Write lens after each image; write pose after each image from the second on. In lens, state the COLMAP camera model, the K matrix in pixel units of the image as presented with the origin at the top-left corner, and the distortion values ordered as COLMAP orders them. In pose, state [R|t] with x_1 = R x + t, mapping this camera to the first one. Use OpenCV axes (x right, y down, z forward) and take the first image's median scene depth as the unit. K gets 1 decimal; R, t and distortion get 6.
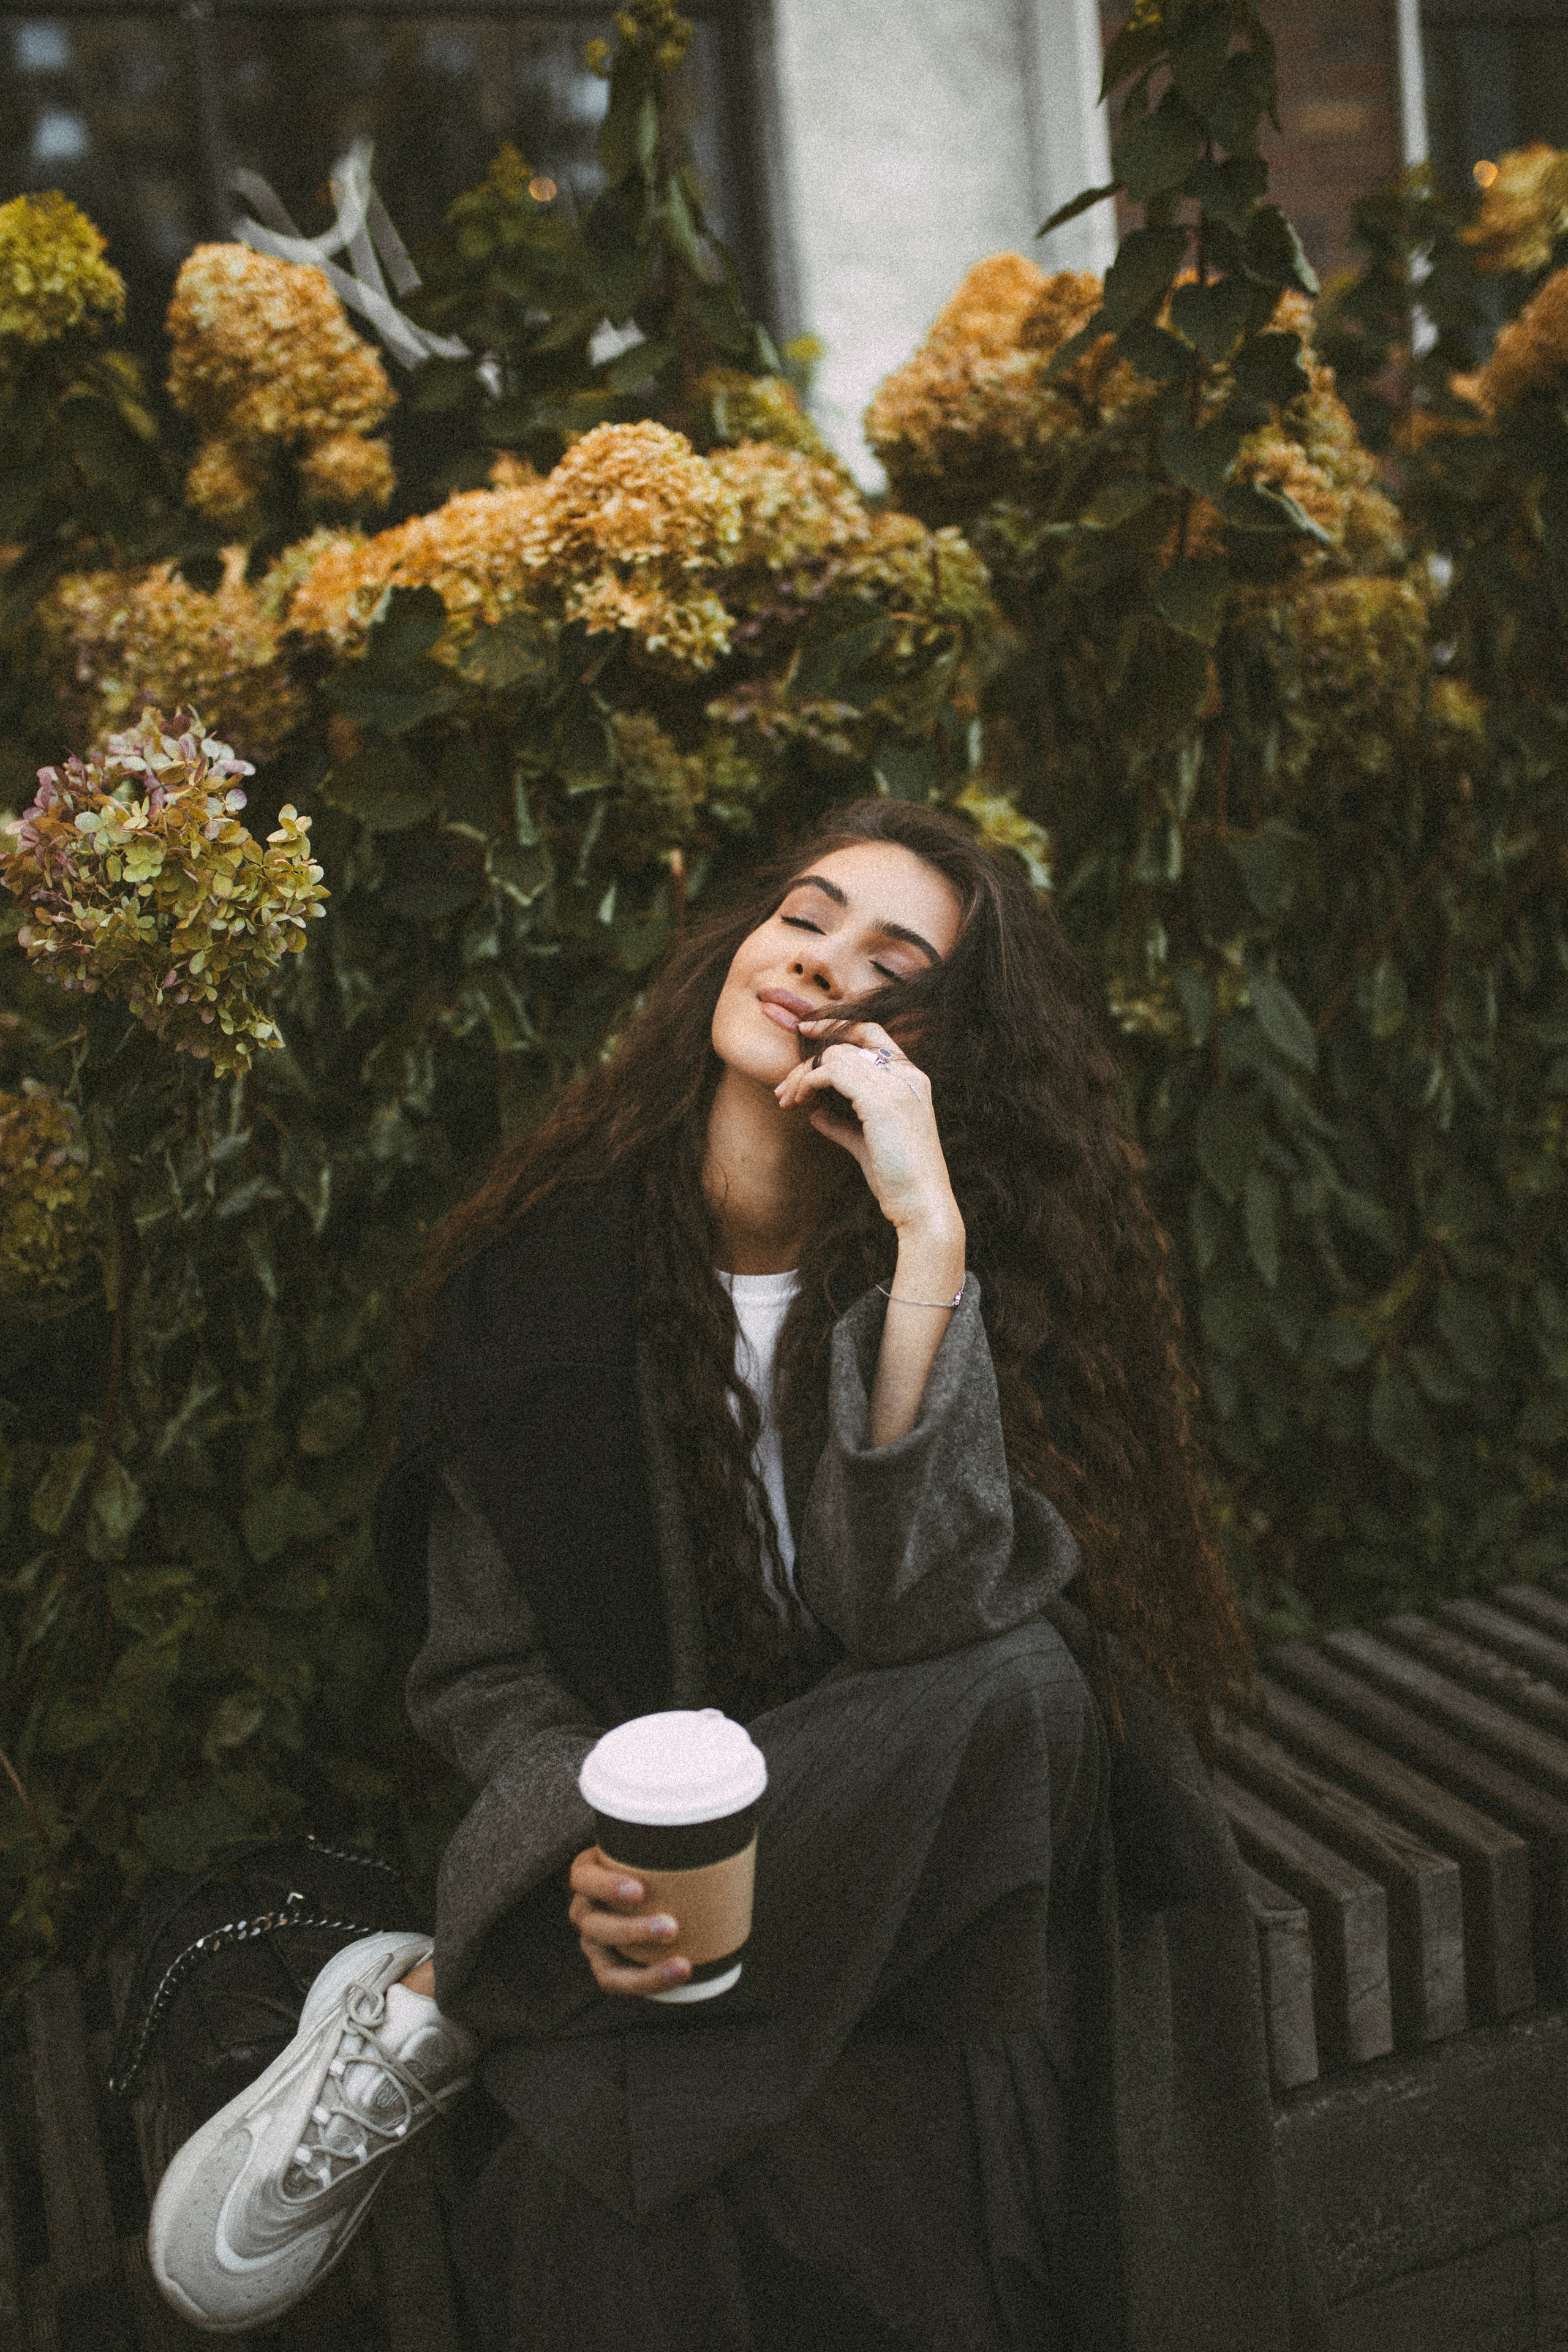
lens RADIAL K [[2364.0, 0, 784.9], [0, 2364.0, 1177.8], [0, 0, 1]] dist [0.010713, 0.000000]
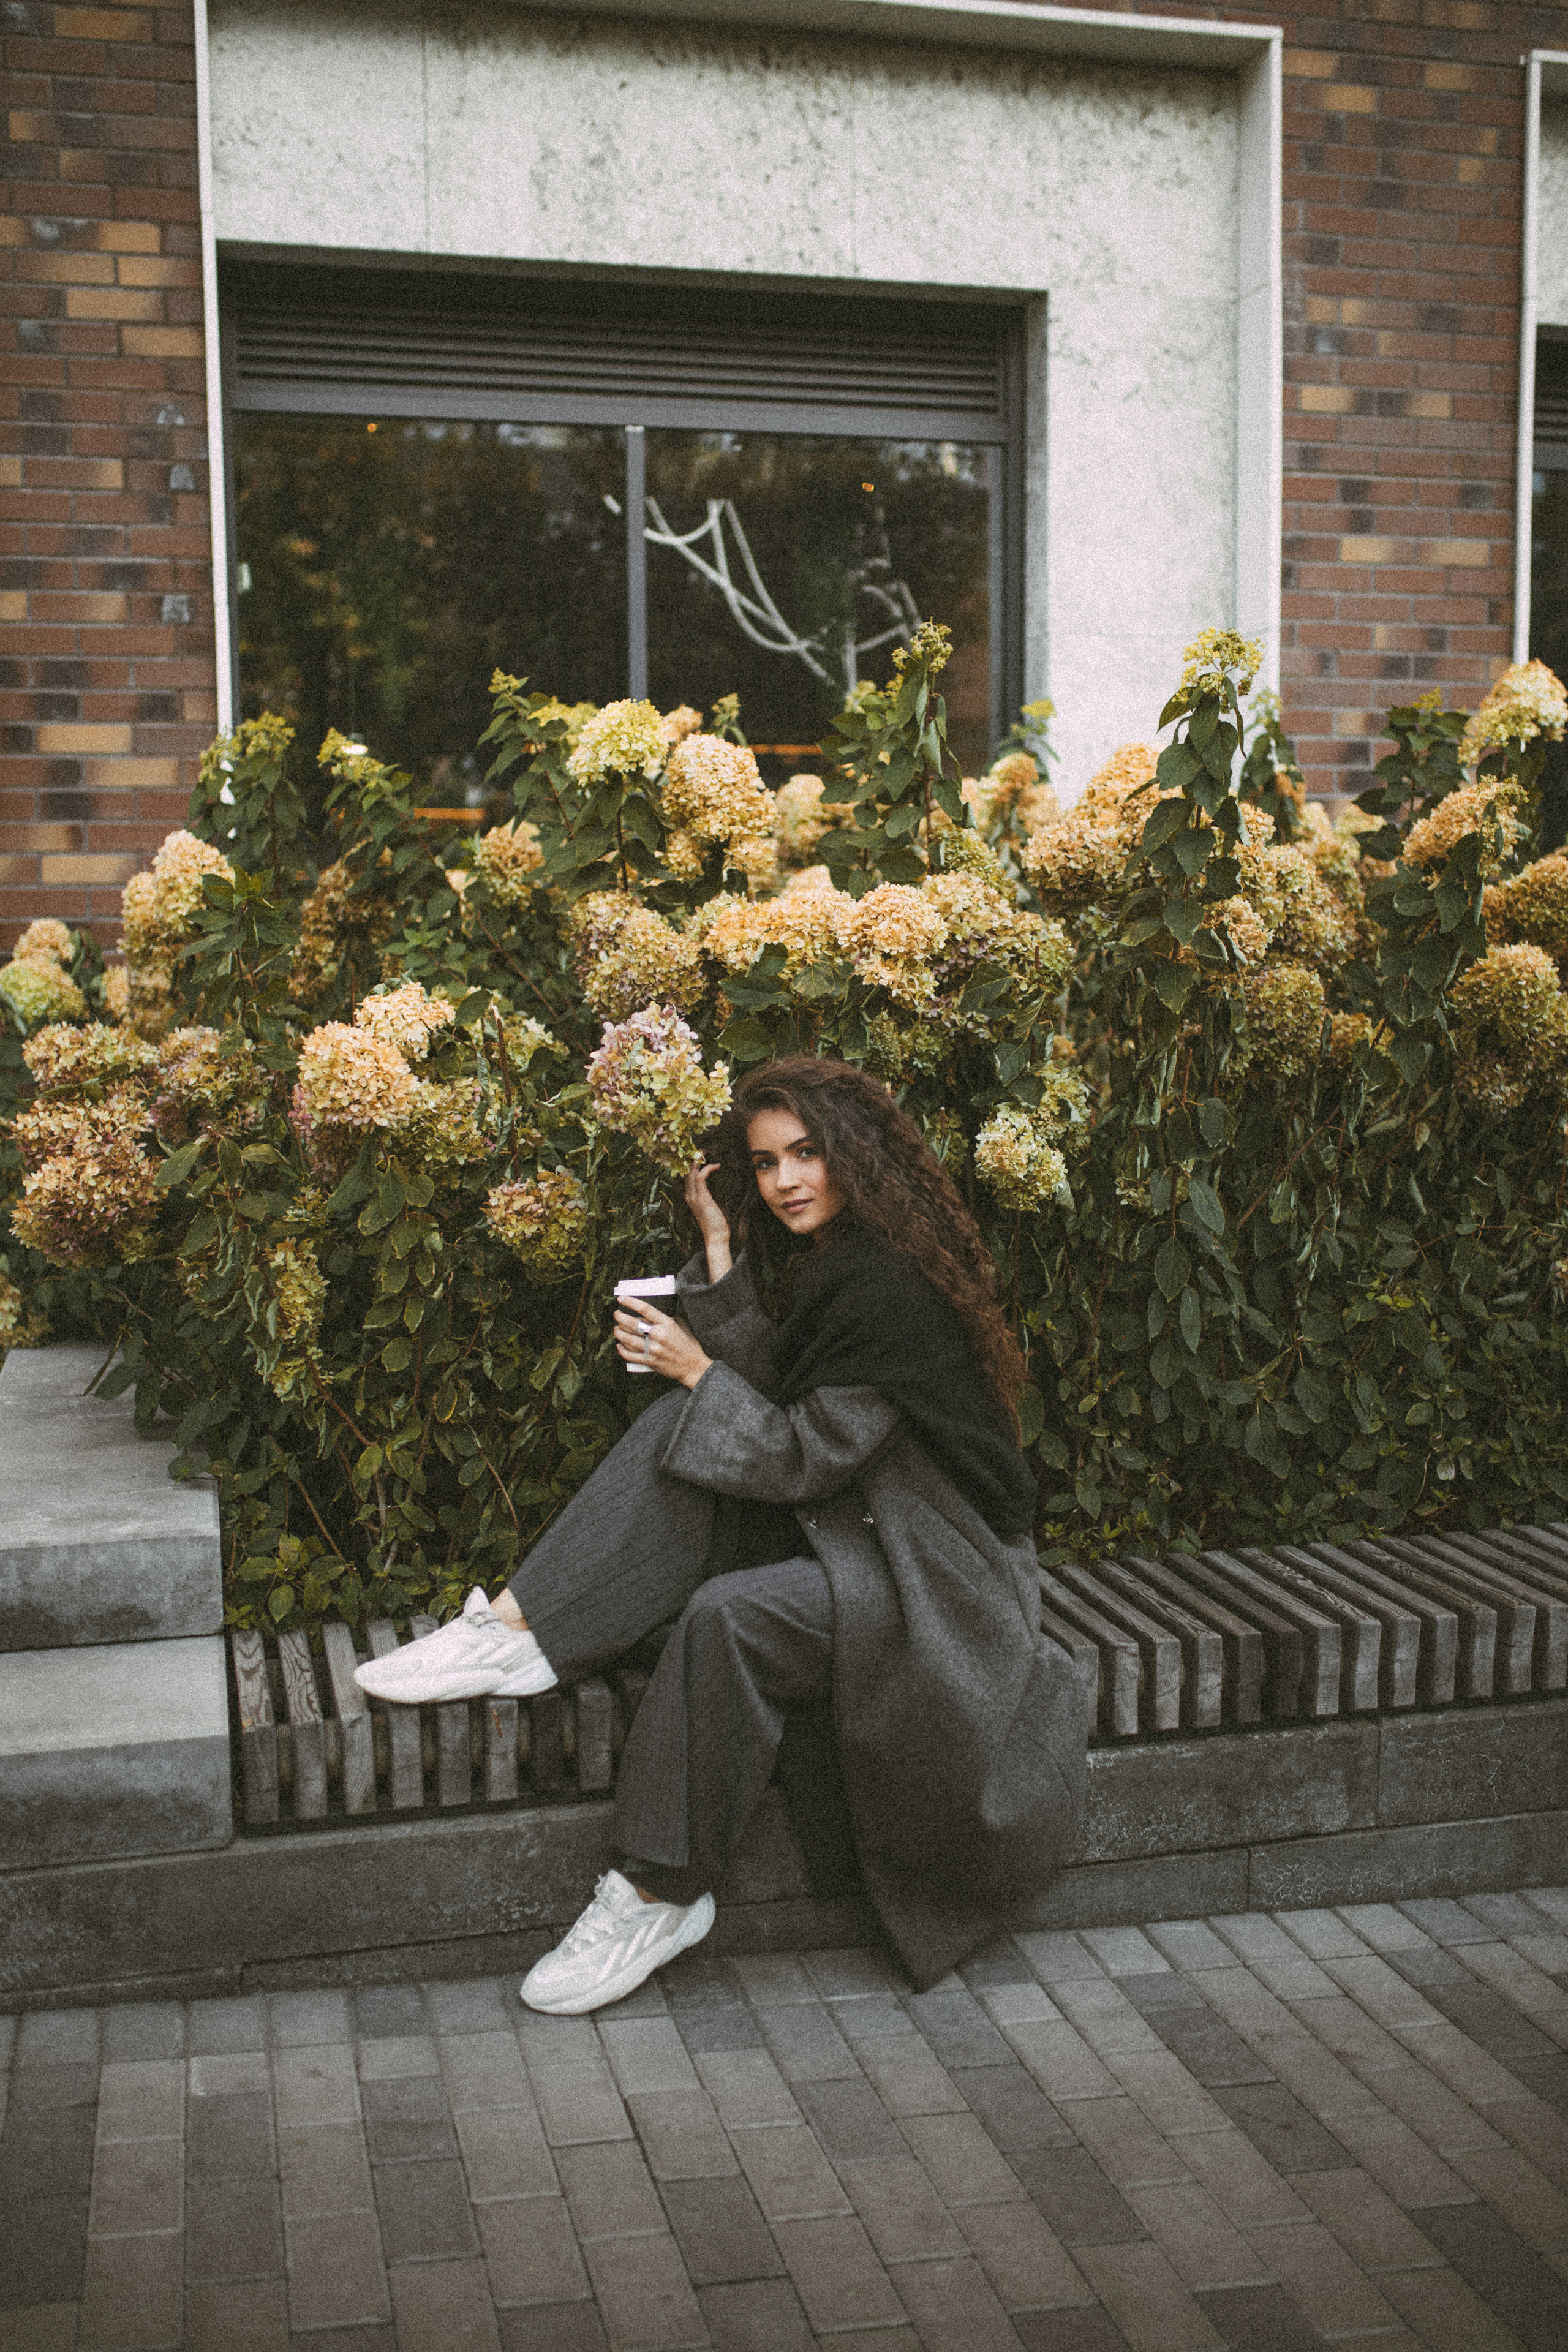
lens RADIAL K [[2364.0, 0, 778.2], [0, 2364.0, 1183.5], [0, 0, 1]] dist [0.010713, 0.000000]
pose [[0.988706, 0.110125, -0.101650, 0.065713], [-0.116010, 0.991784, -0.053911, 0.054184], [0.094878, 0.065094, 0.993358, -0.874049]]
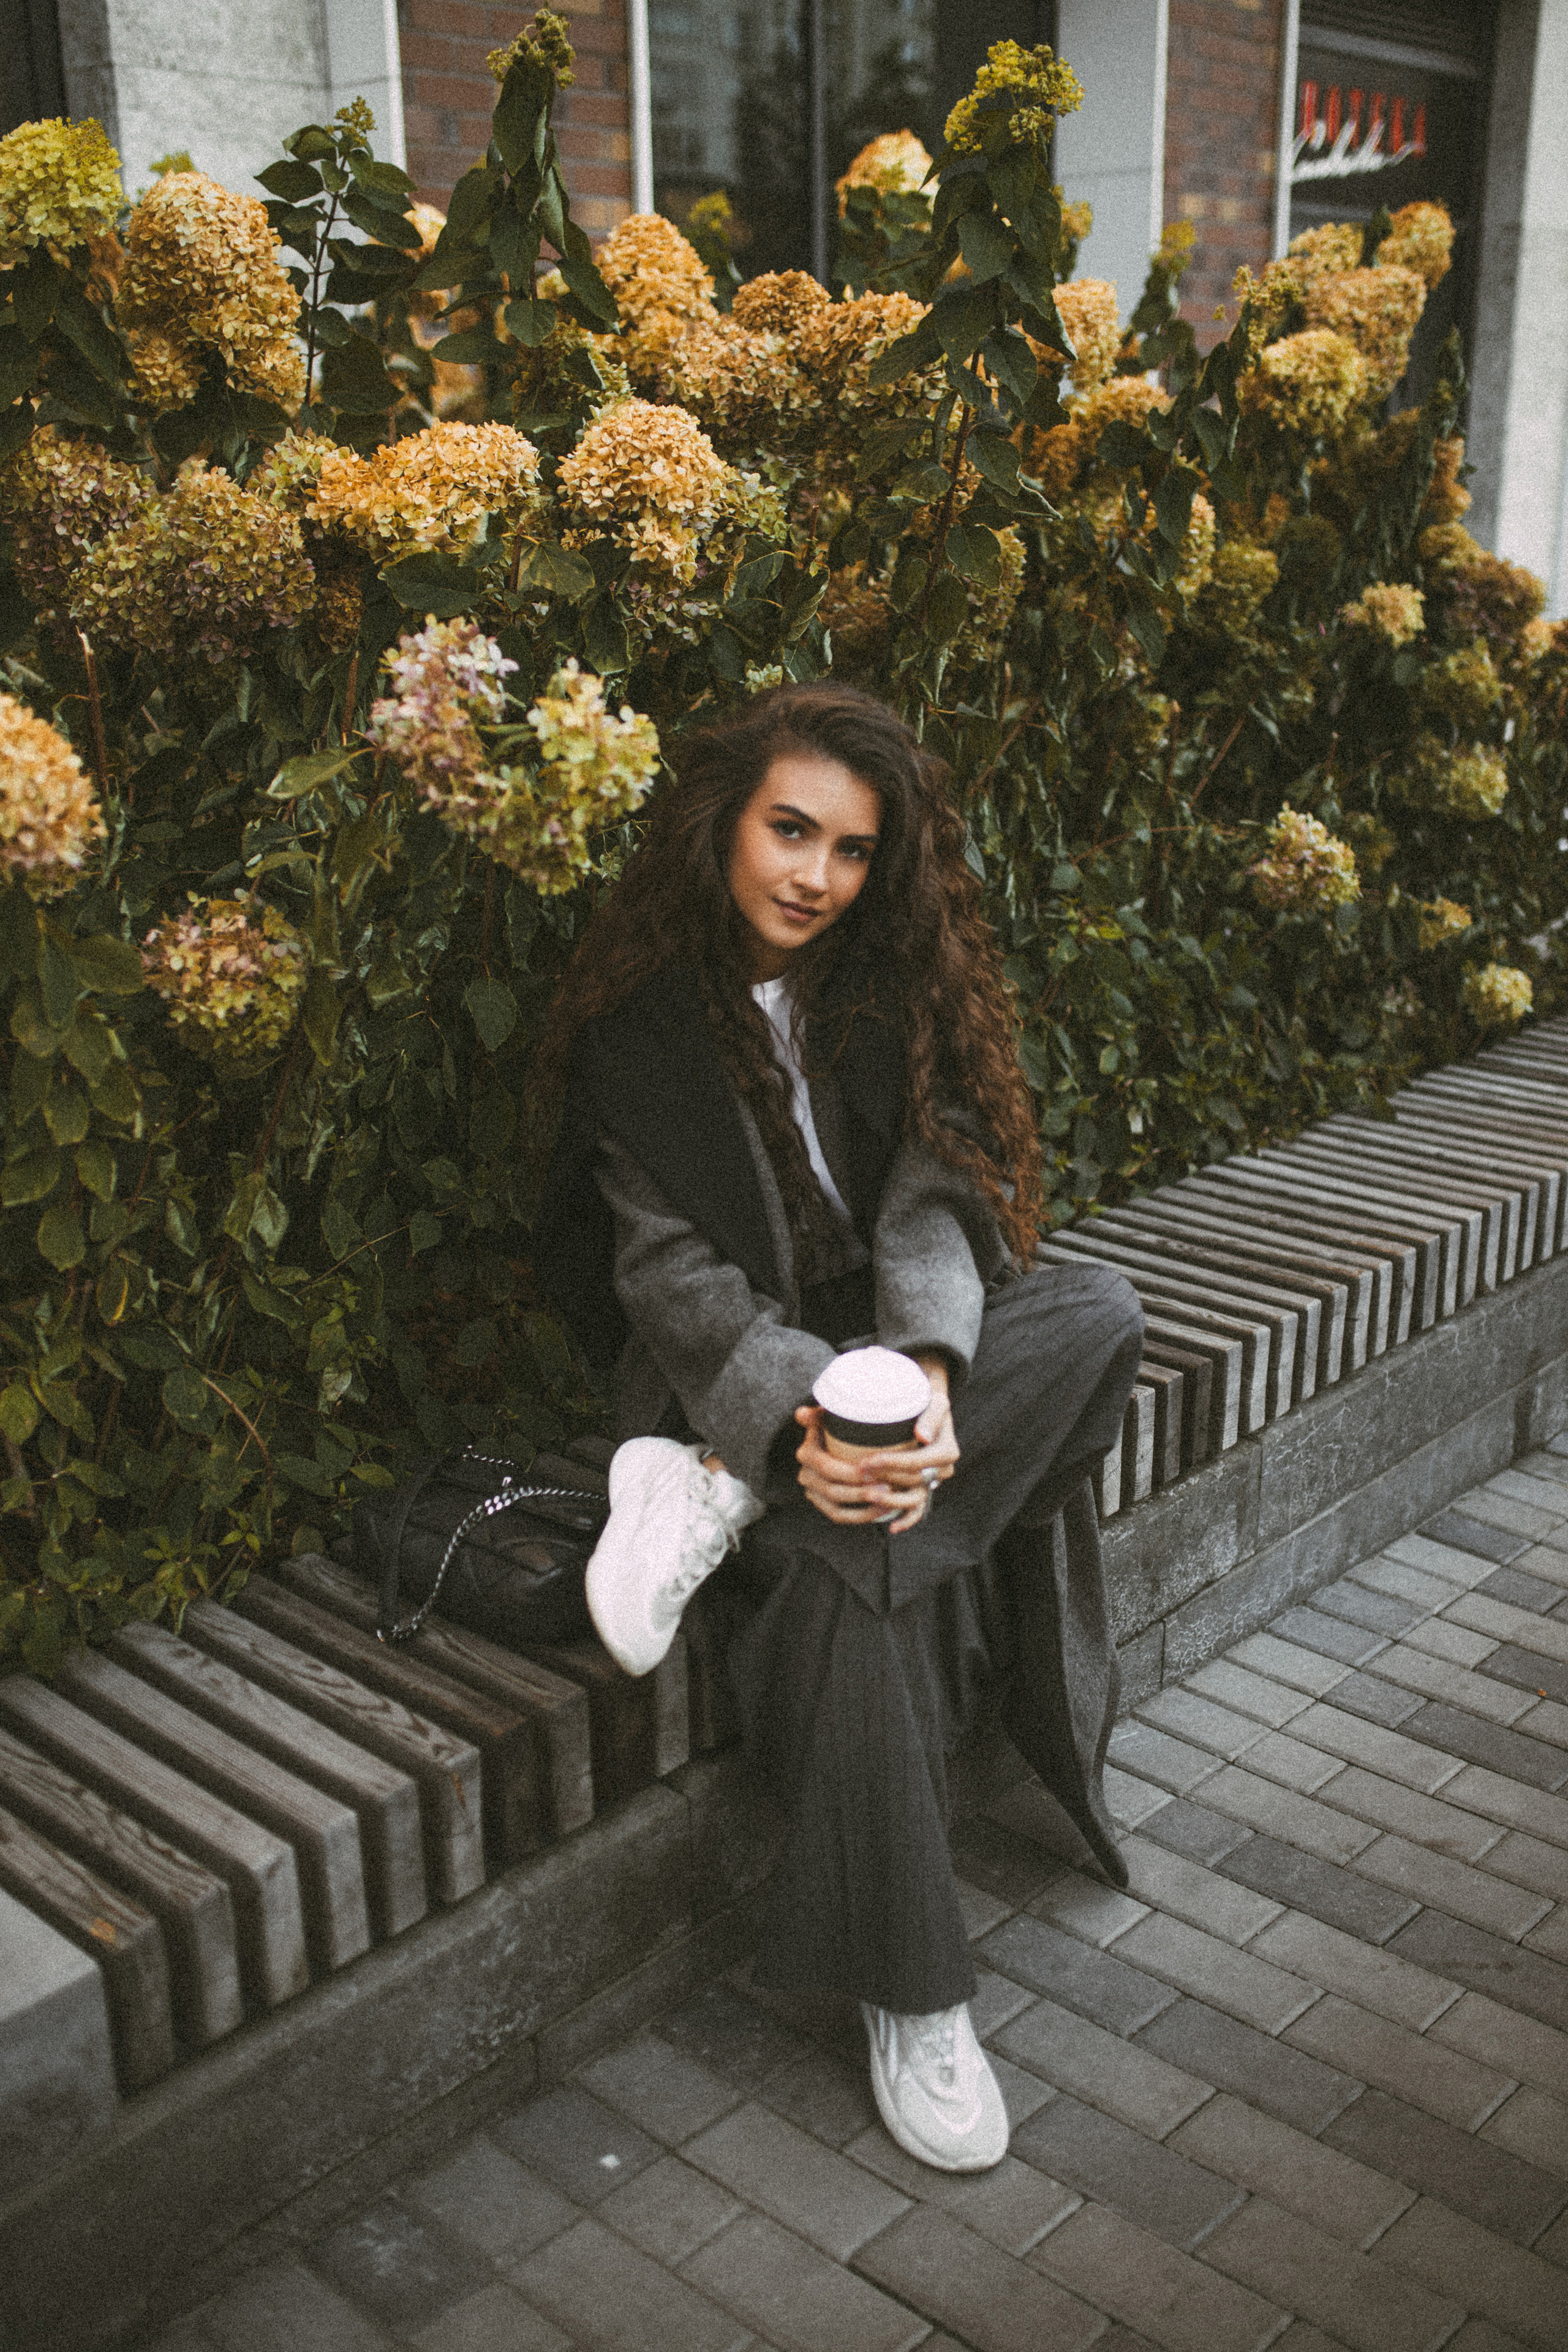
lens RADIAL K [[2364.0, 0, 780.1], [0, 2364.0, 1178.1], [0, 0, 1]] dist [0.010713, 0.000000]
pose [[0.889258, -0.051124, 0.454540, -0.562903], [0.004790, 0.994721, 0.102509, -0.013860], [-0.457381, -0.088980, 0.884808, -0.239346]]
